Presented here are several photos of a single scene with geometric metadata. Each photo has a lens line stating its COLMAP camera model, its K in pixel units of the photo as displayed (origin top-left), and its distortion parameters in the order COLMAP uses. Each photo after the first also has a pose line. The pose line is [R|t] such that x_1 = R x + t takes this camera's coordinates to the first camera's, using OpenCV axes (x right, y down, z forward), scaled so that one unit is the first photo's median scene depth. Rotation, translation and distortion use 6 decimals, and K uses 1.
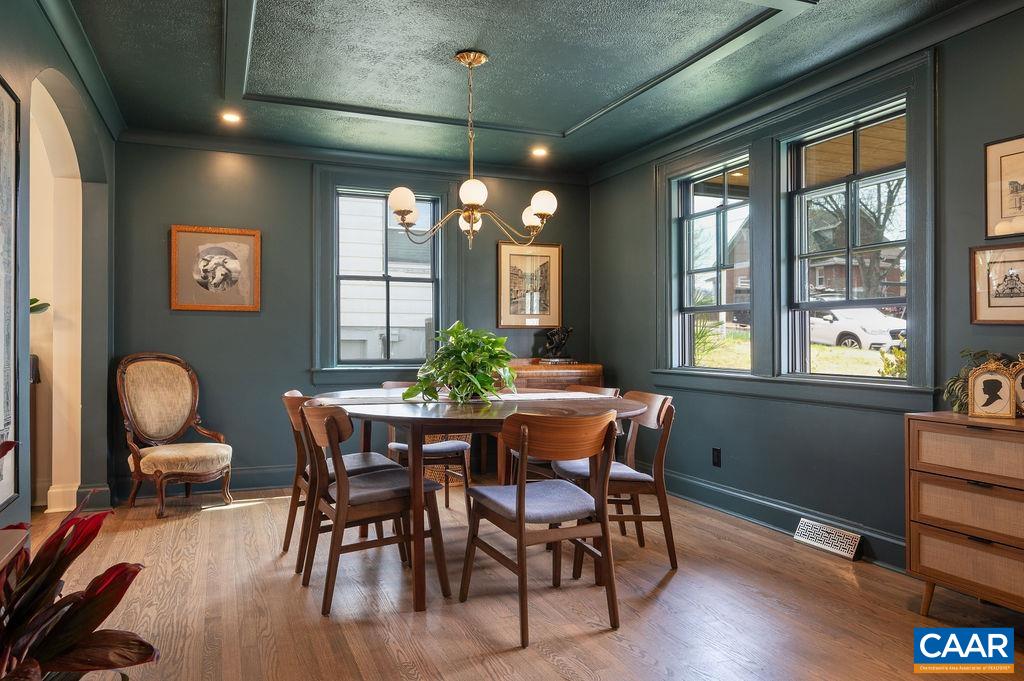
lens RADIAL K [[735.3, 0, 512.0], [0, 735.3, 340.5], [0, 0, 1]] dist [-0.000806, 0.000437]
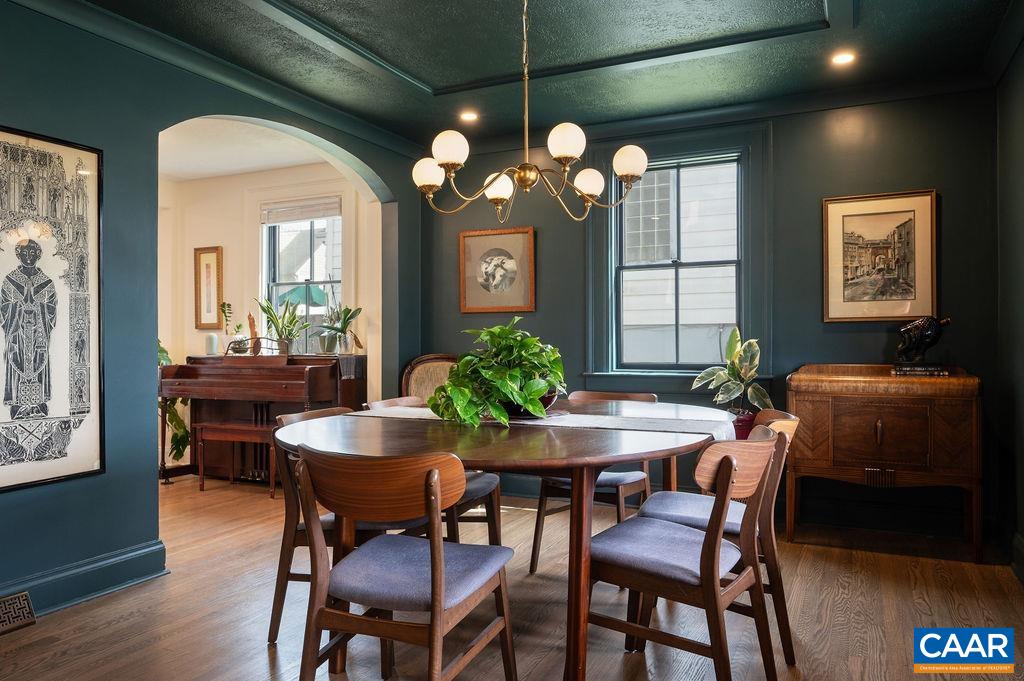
lens RADIAL K [[748.7, 0, 512.0], [0, 748.7, 340.5], [0, 0, 1]] dist [0.040256, -0.001248]
pose [[0.678508, -0.006289, -0.734566, 0.340304], [0.008992, 0.999960, -0.000255, -0.001623], [0.734538, -0.006432, 0.678537, 0.307327]]
